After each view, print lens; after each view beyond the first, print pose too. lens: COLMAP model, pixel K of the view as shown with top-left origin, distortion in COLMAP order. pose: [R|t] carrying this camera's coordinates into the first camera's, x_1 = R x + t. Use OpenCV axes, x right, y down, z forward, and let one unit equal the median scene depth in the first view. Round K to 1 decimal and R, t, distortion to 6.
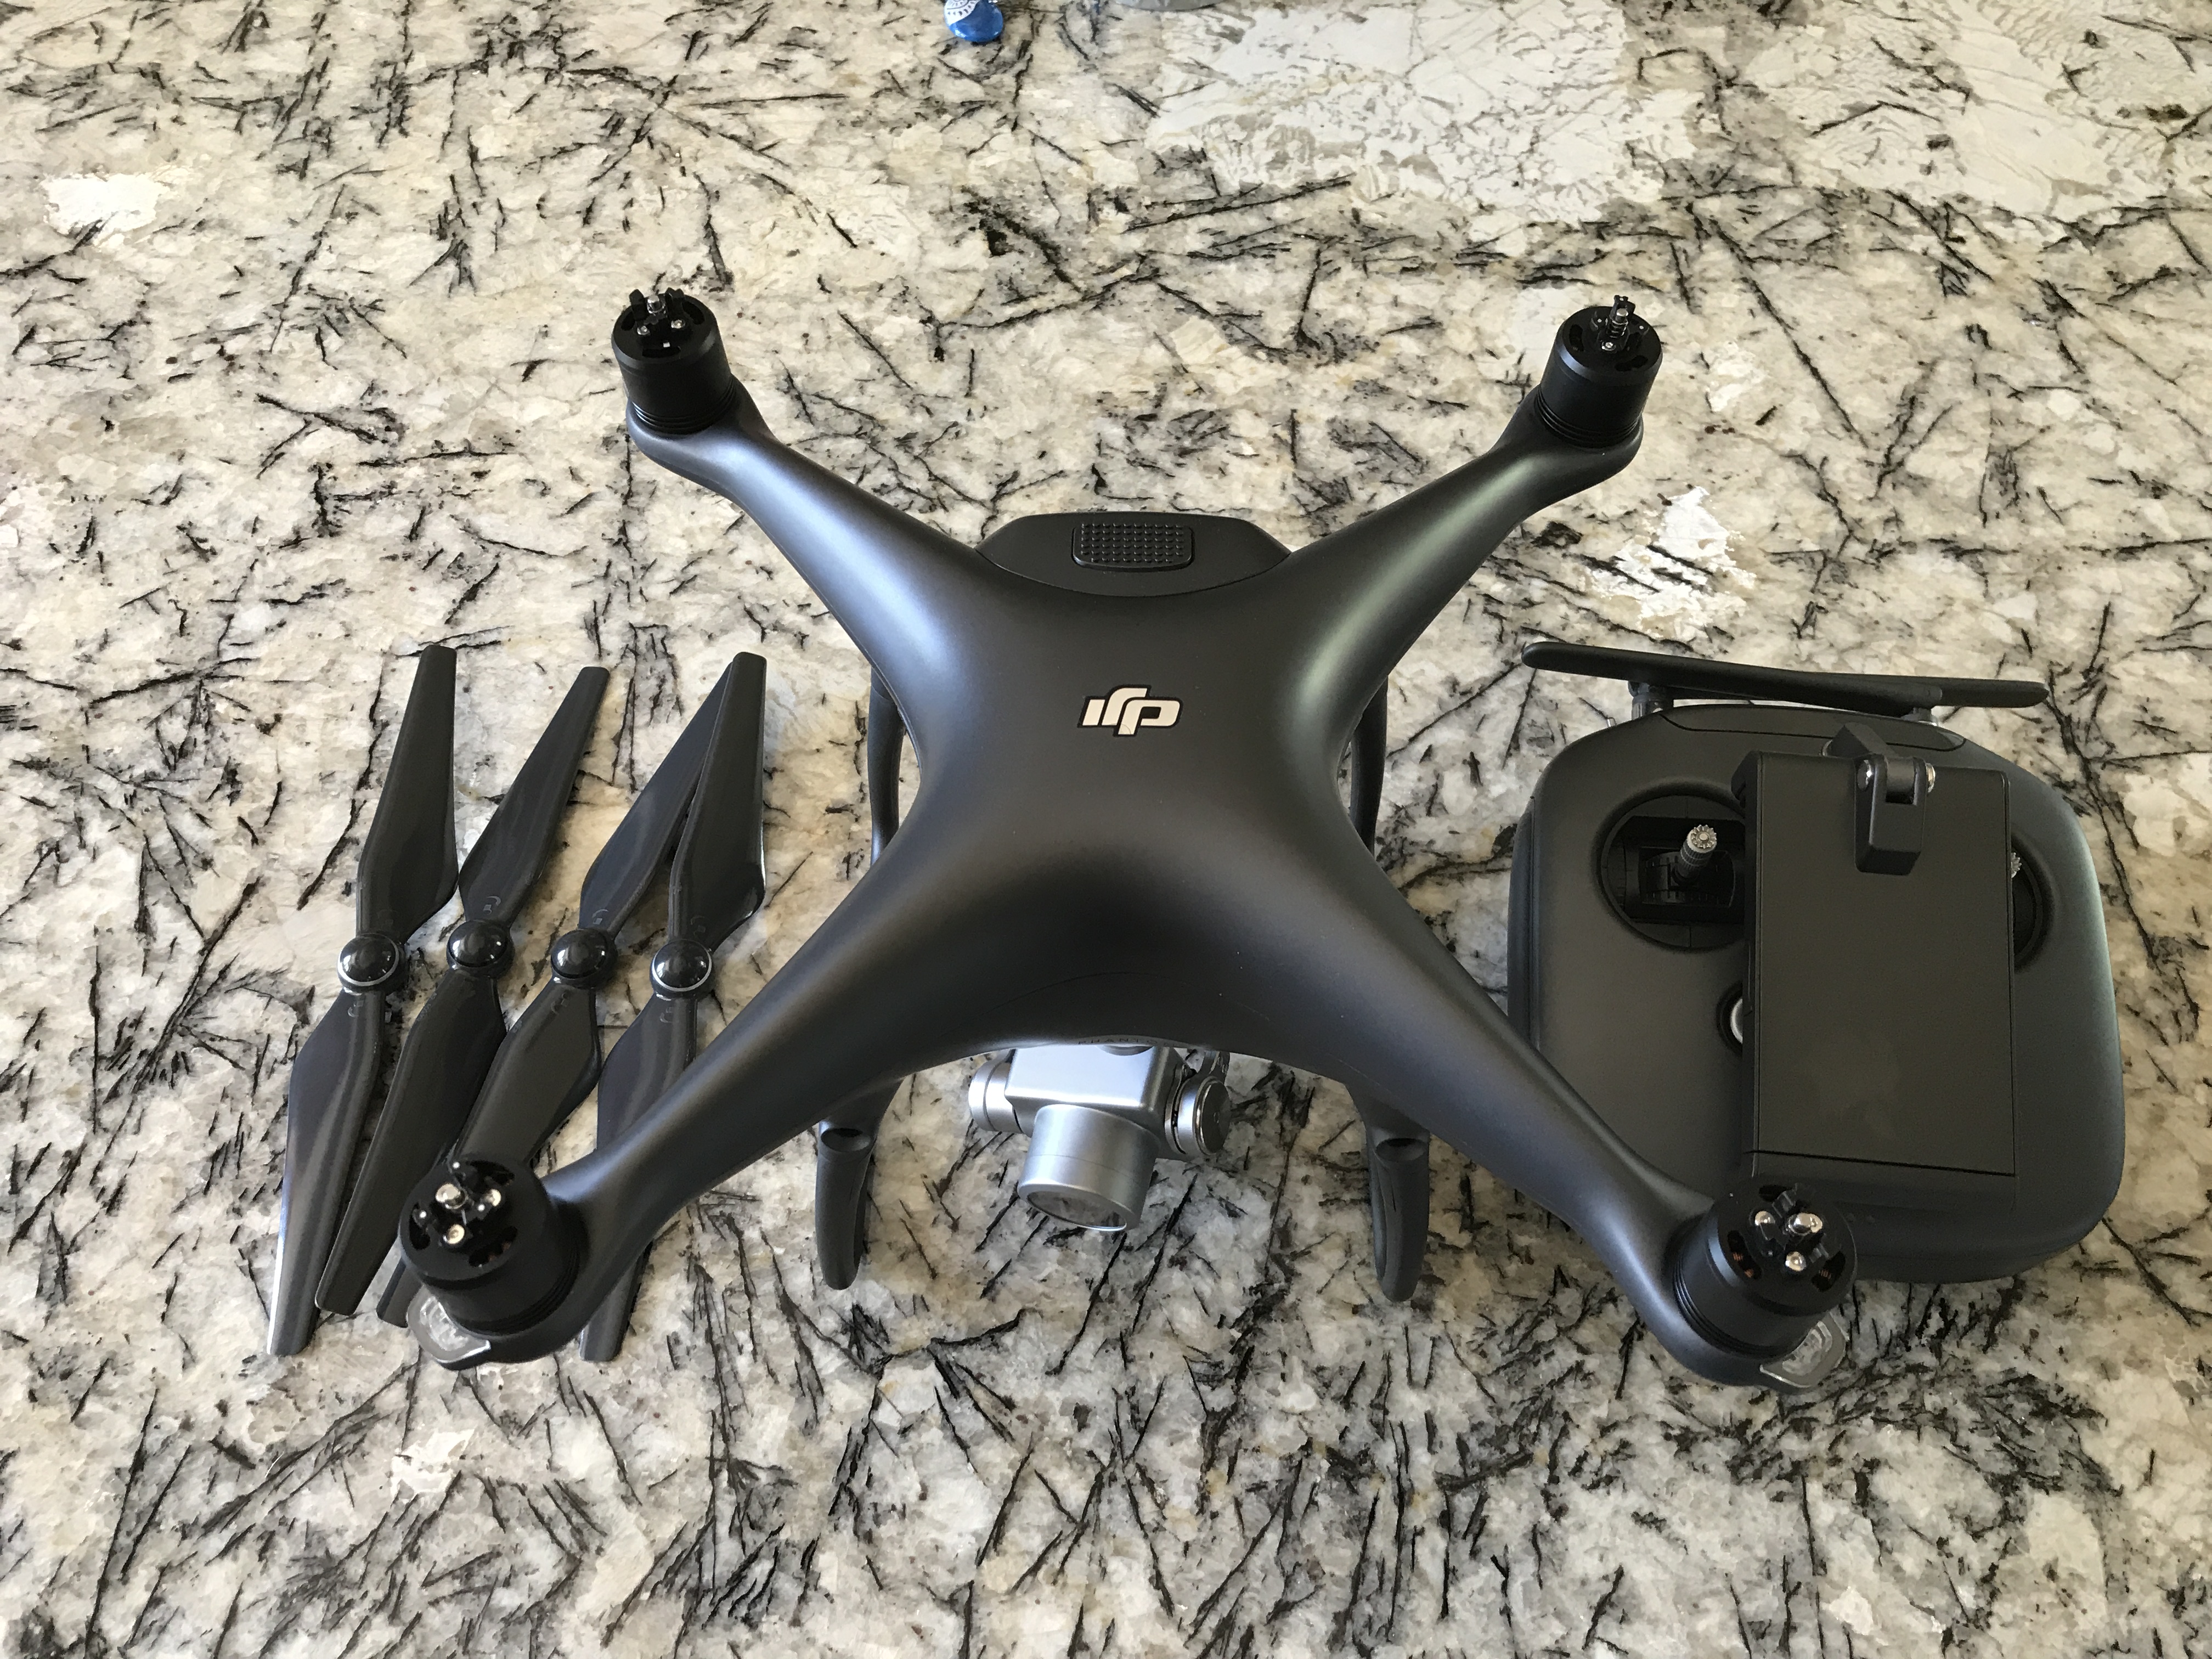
lens RADIAL K [[1852.6, 0, 1096.2], [0, 1852.6, 835.1], [0, 0, 1]] dist [-0.008896, 0.015837]
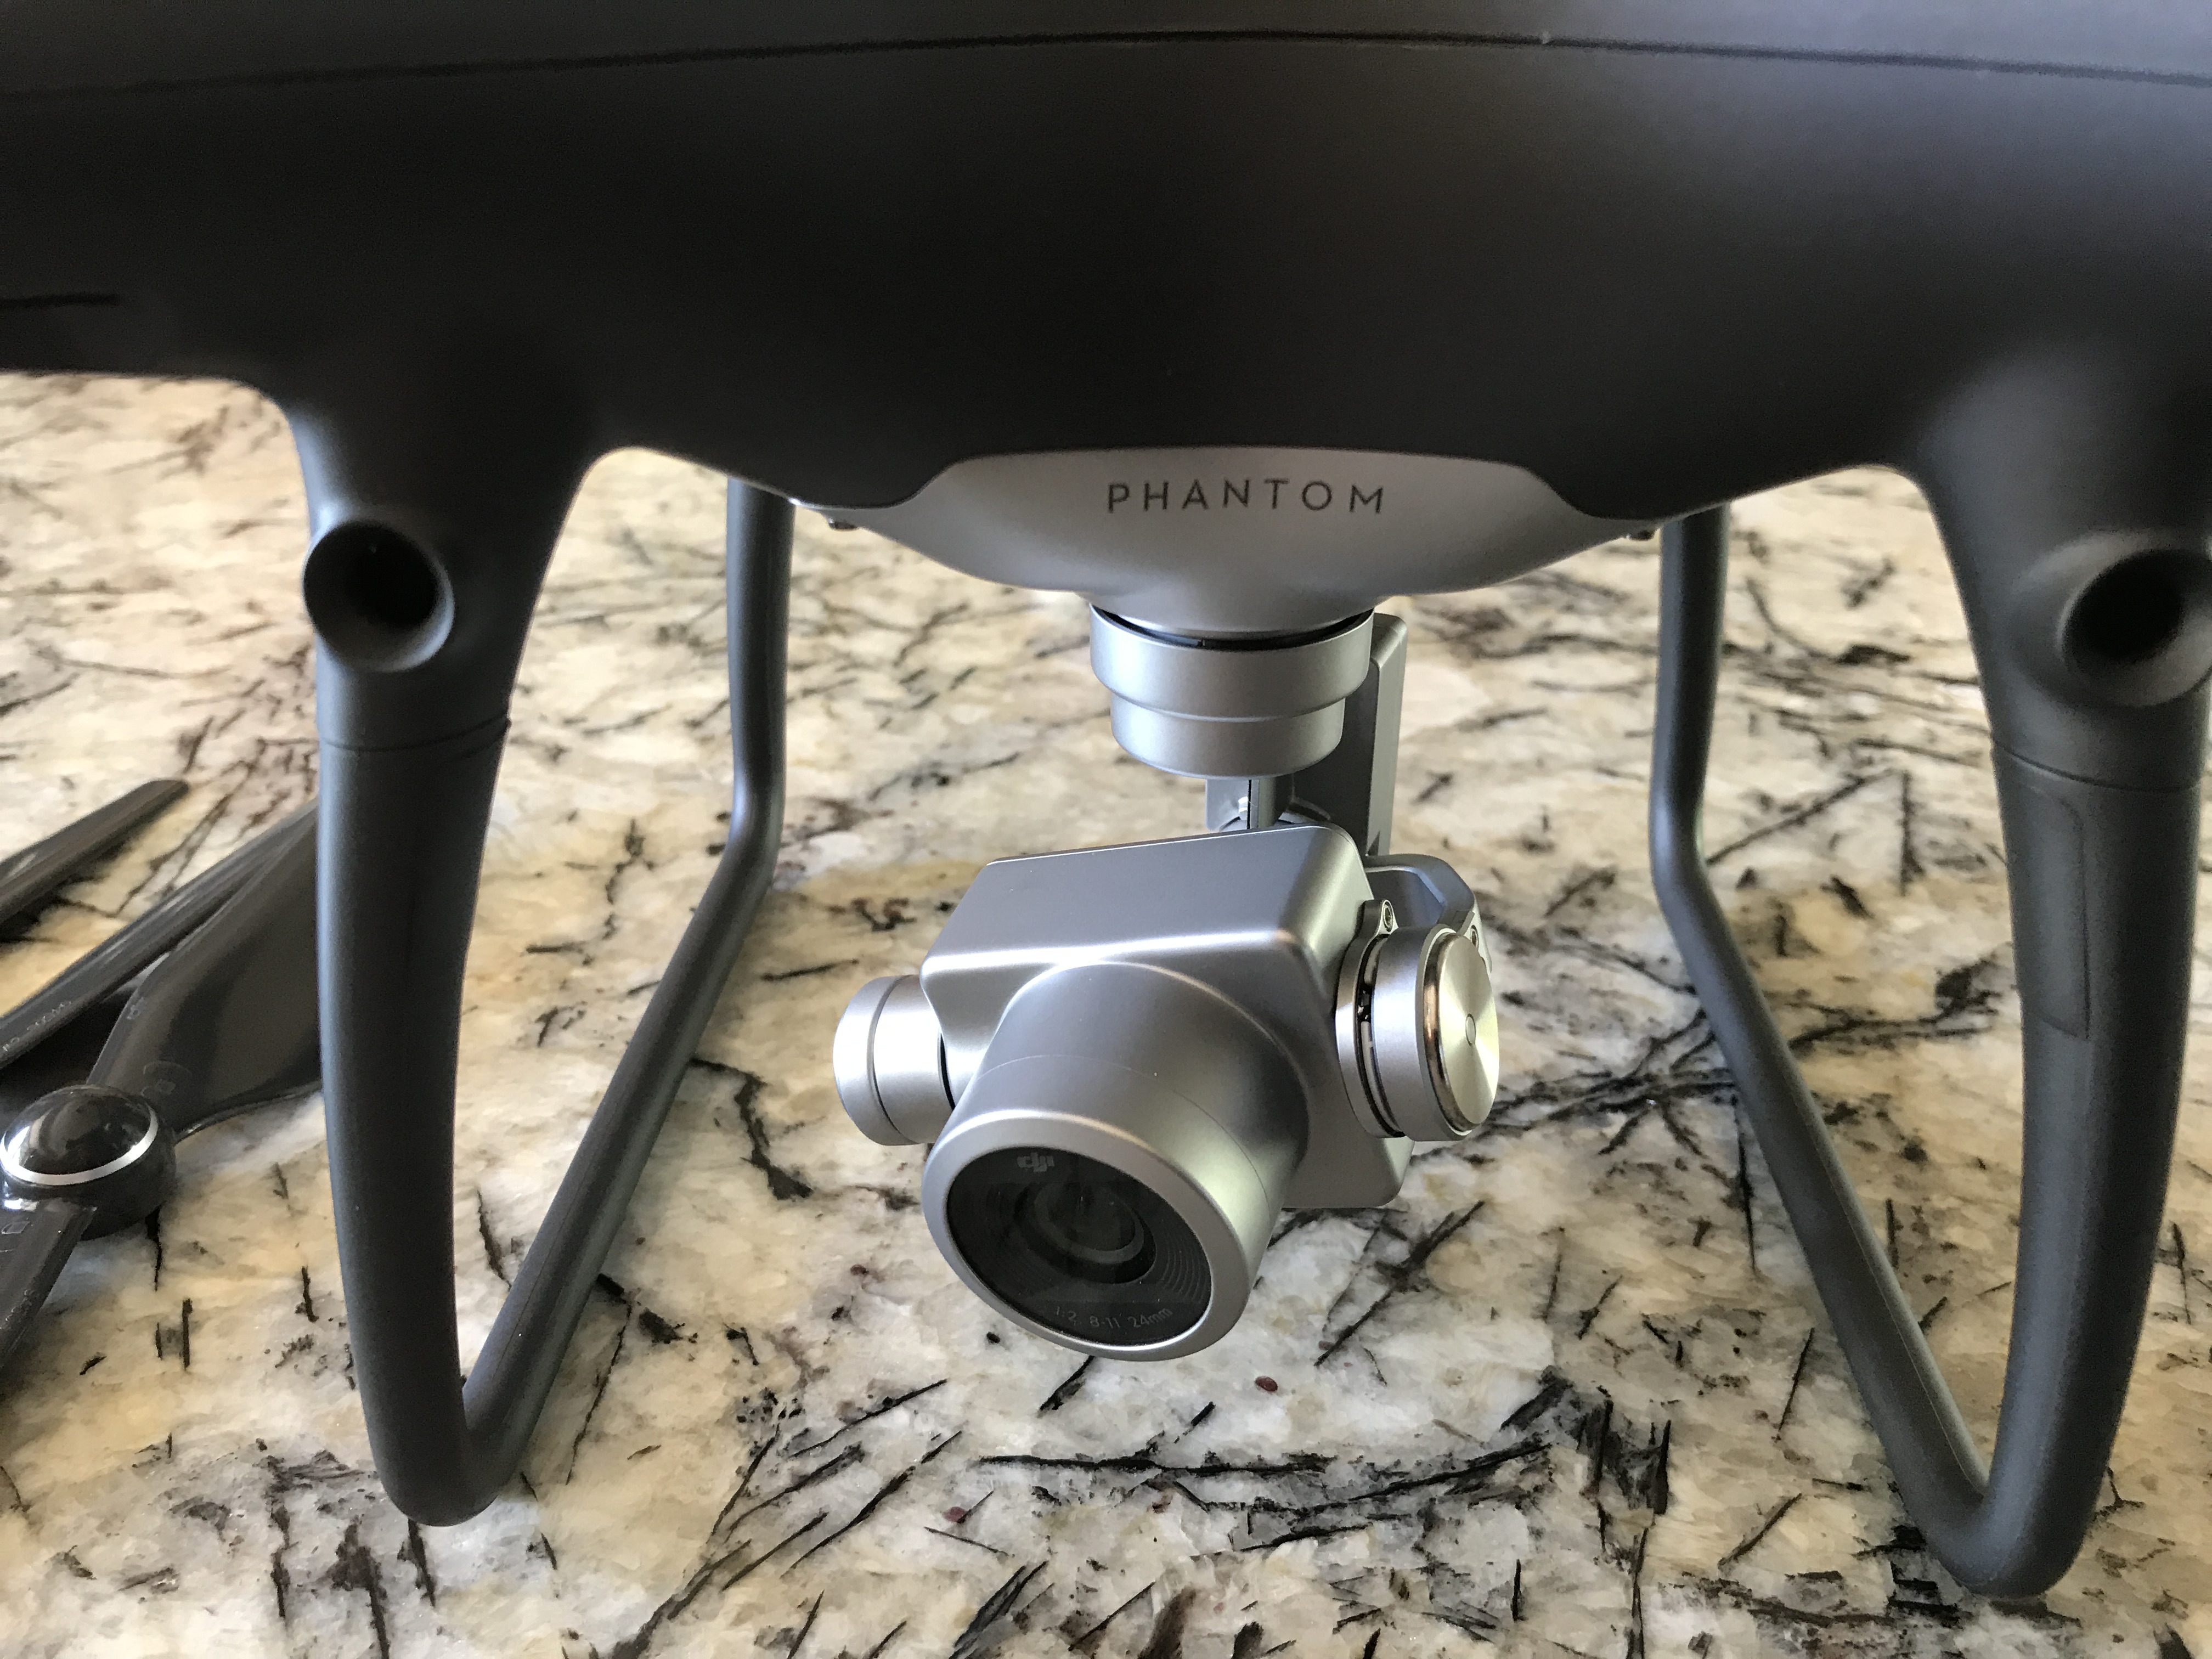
lens RADIAL K [[1852.6, 0, 1091.3], [0, 1852.6, 849.1], [0, 0, 1]] dist [-0.008896, 0.015837]
pose [[0.999977, -0.000334, -0.006766, 0.003814], [-0.002919, 0.880080, -0.474817, 0.179305], [0.006113, 0.474826, 0.880058, 0.520080]]
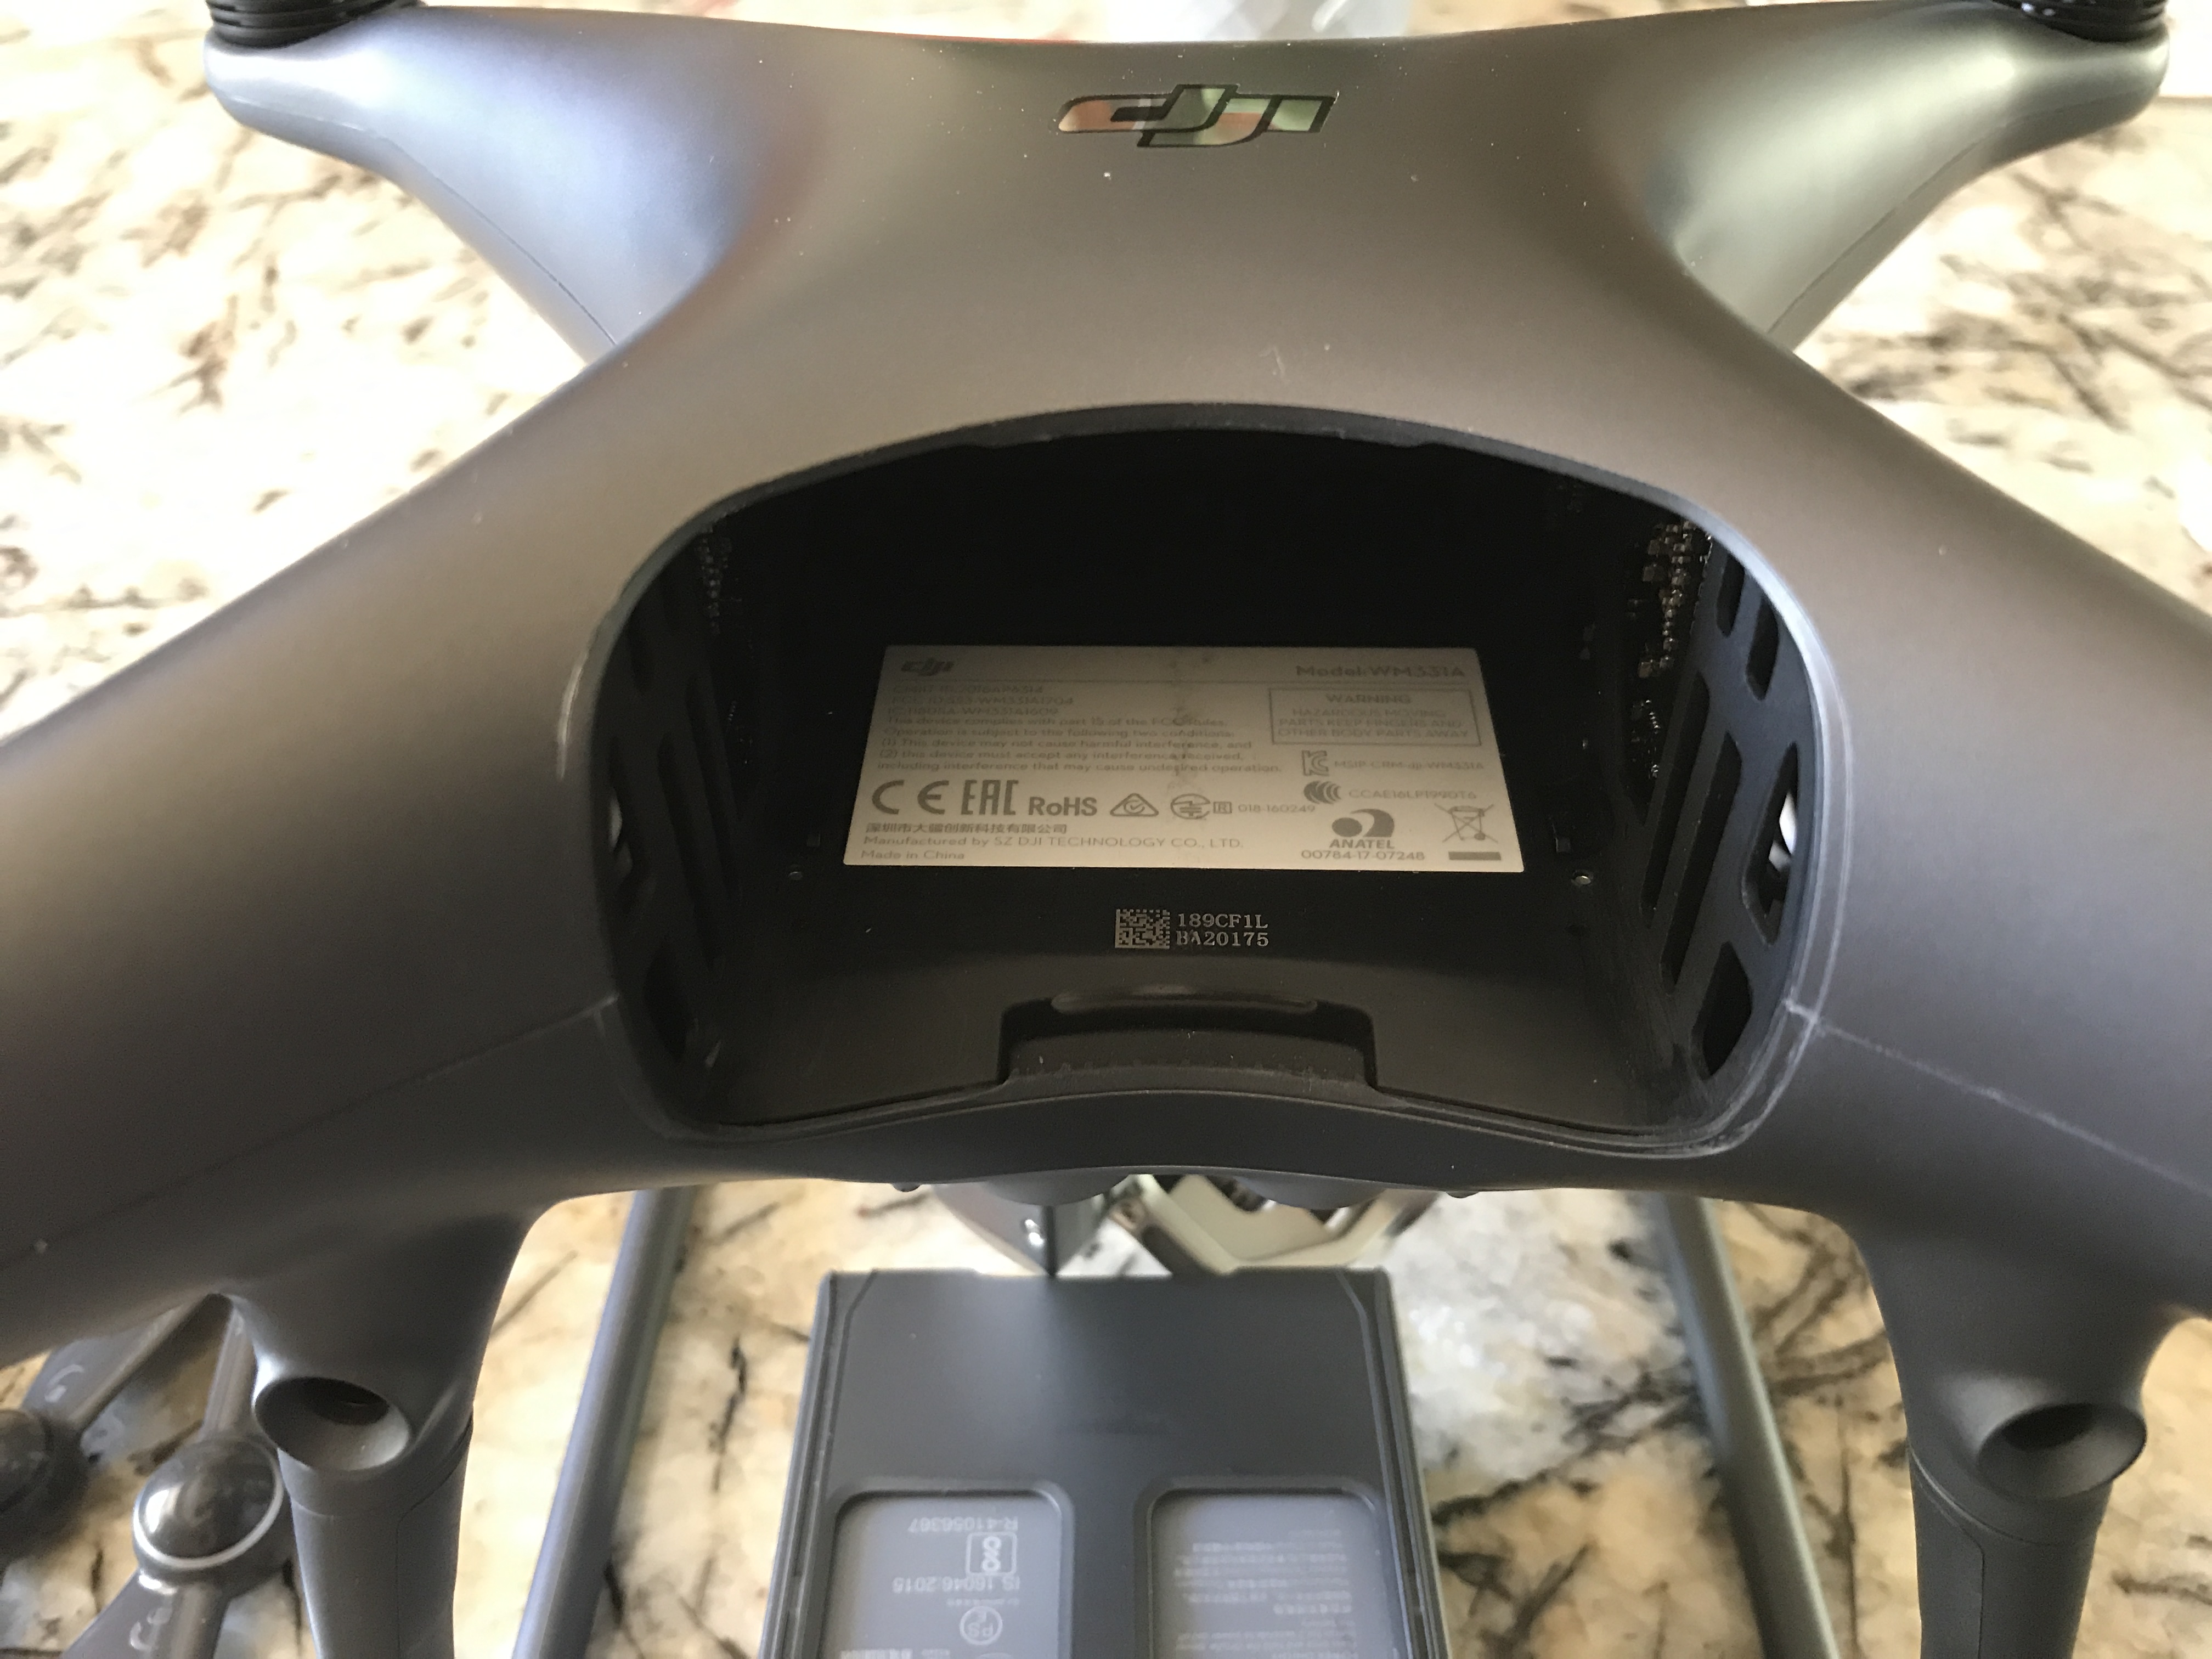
lens RADIAL K [[1852.6, 0, 1092.9], [0, 1852.6, 851.1], [0, 0, 1]] dist [-0.008896, 0.015837]
pose [[0.999681, 0.003143, -0.025063, -0.011311], [-0.009929, 0.961250, -0.275499, 0.035917], [0.023225, 0.275660, 0.960975, 0.479744]]
